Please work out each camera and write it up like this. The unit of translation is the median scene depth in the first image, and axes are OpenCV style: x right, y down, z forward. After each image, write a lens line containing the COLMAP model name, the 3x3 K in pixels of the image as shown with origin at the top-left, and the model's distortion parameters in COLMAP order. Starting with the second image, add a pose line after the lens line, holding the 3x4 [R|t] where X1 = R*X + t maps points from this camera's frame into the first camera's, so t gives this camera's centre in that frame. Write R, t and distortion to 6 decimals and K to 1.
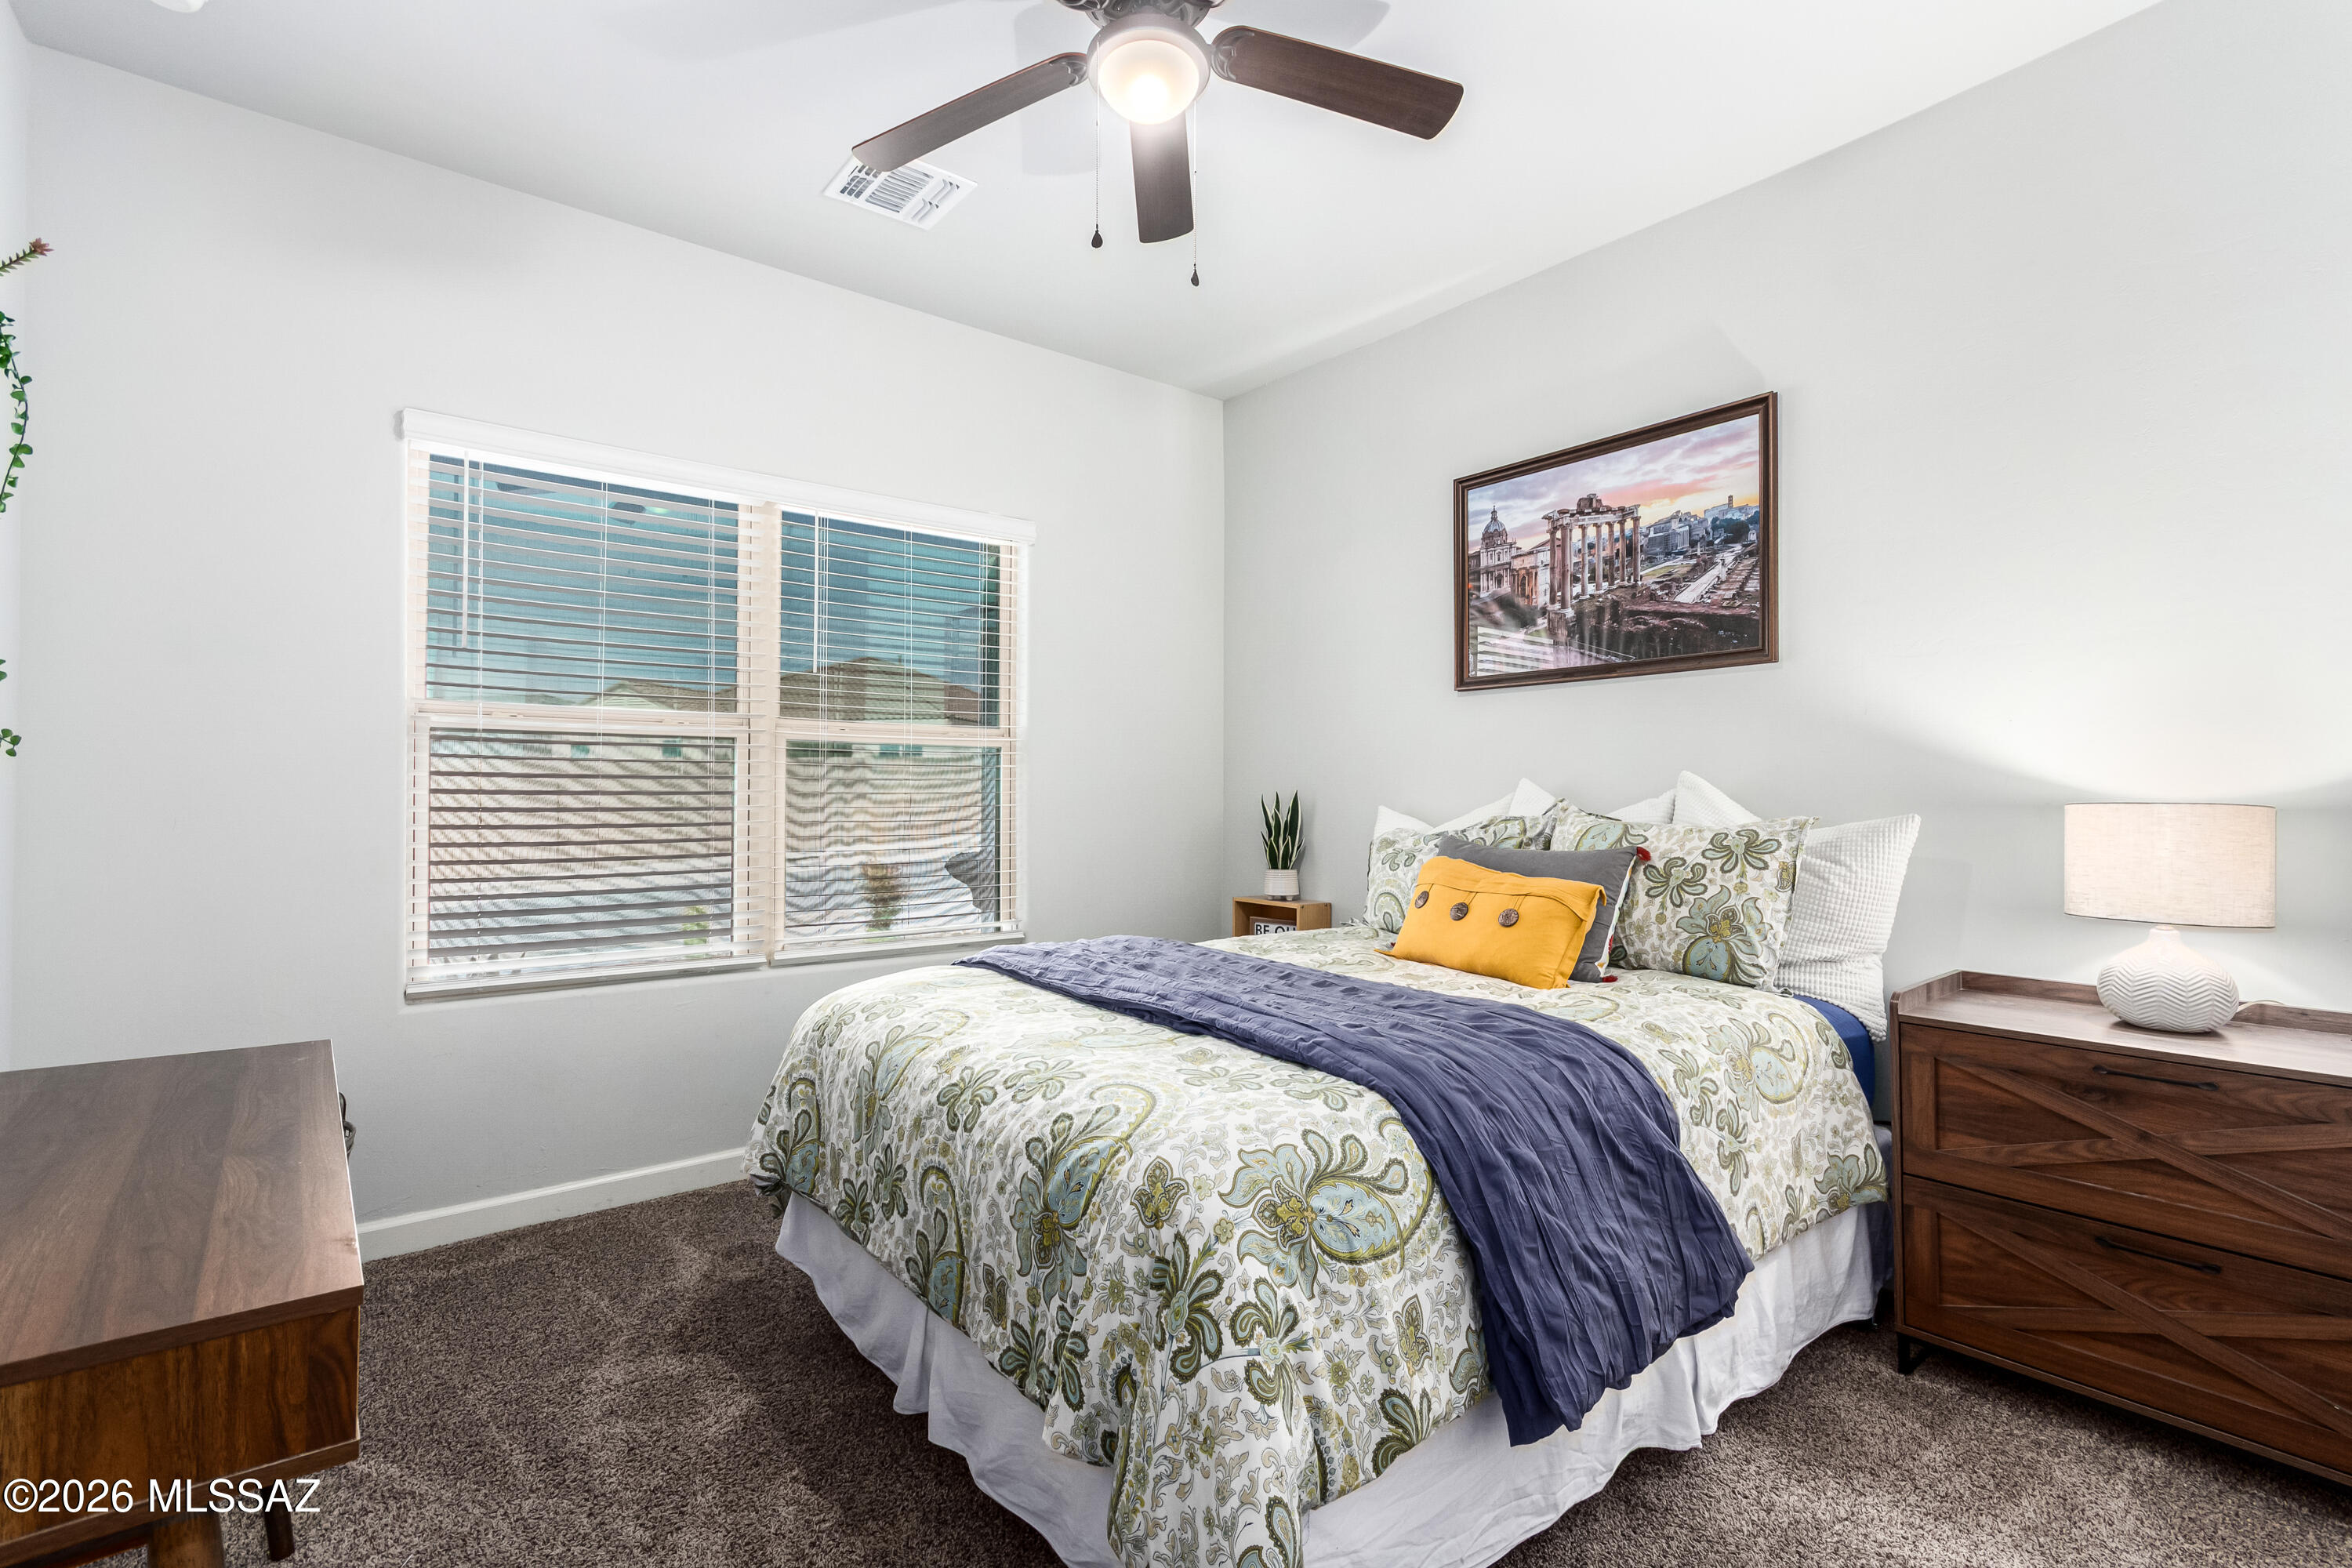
lens RADIAL K [[1105.6, 0, 1176.0], [0, 1105.6, 784.0], [0, 0, 1]] dist [-0.000797, -0.000376]
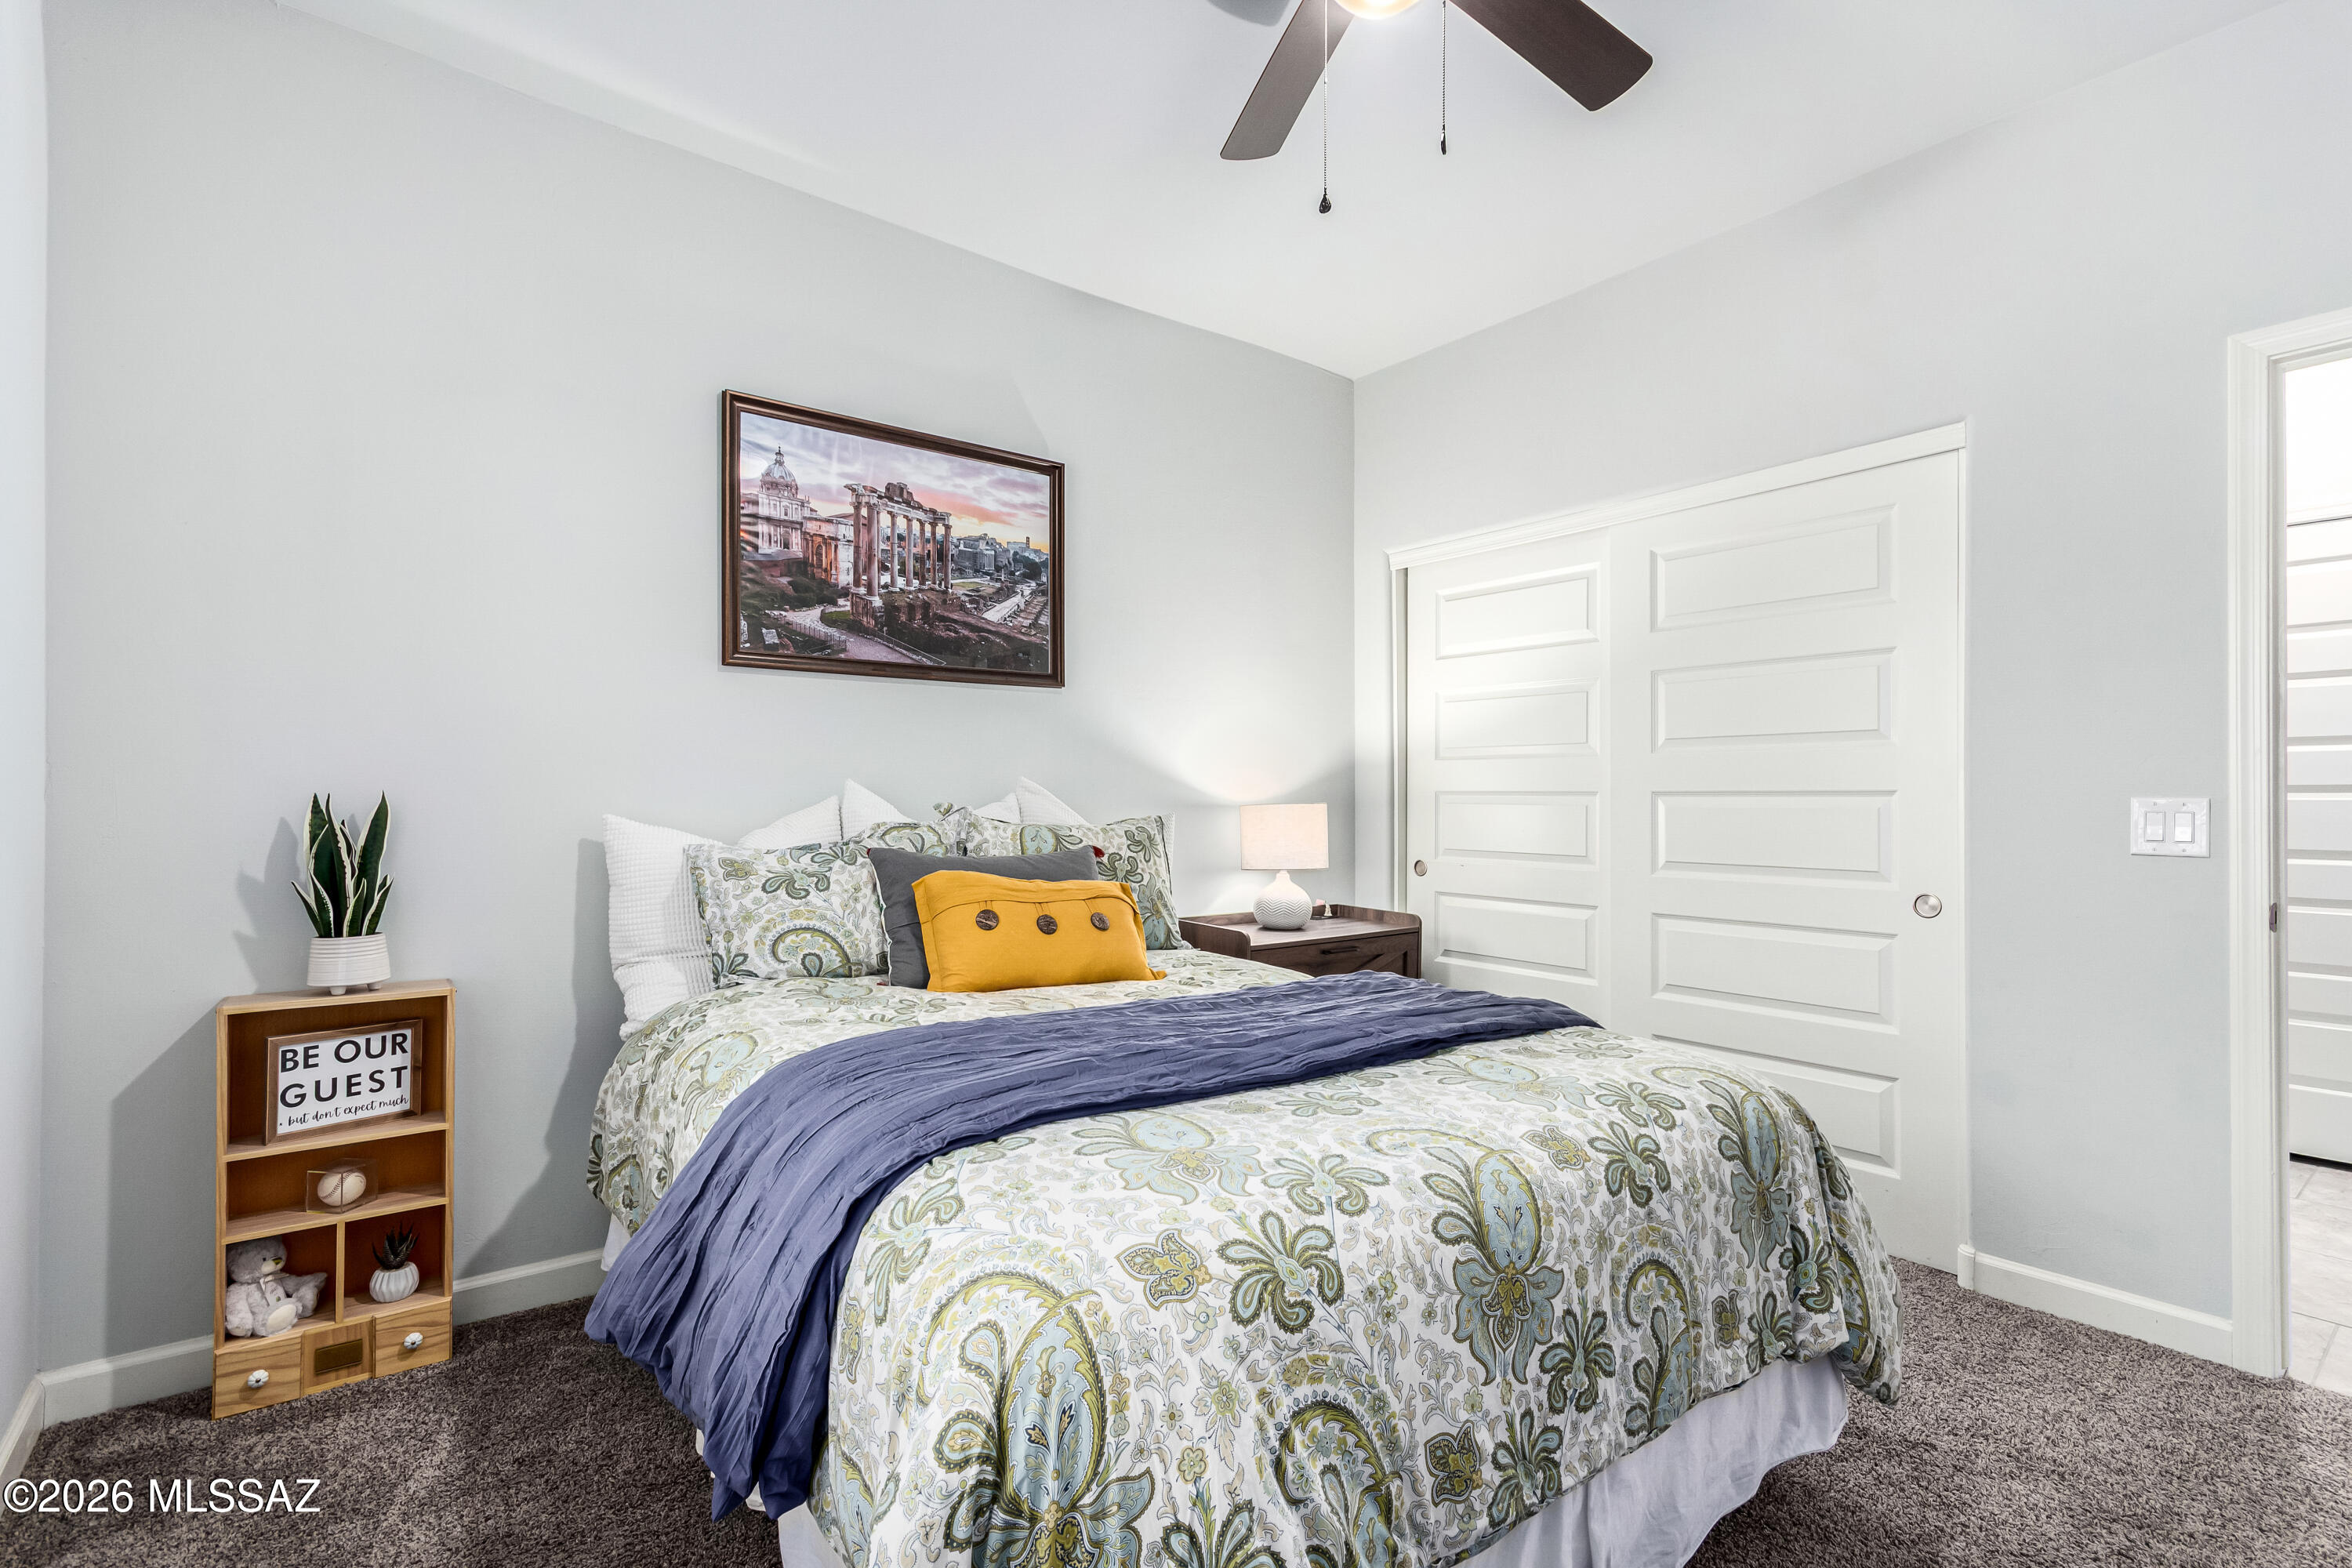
lens RADIAL K [[1105.6, 0, 1176.0], [0, 1105.6, 784.0], [0, 0, 1]] dist [-0.000797, -0.000376]
pose [[-0.004731, 0.009727, 0.999941, -0.590944], [-0.012332, 0.999876, -0.009785, 0.003789], [-0.999913, -0.012378, -0.004610, 0.783335]]
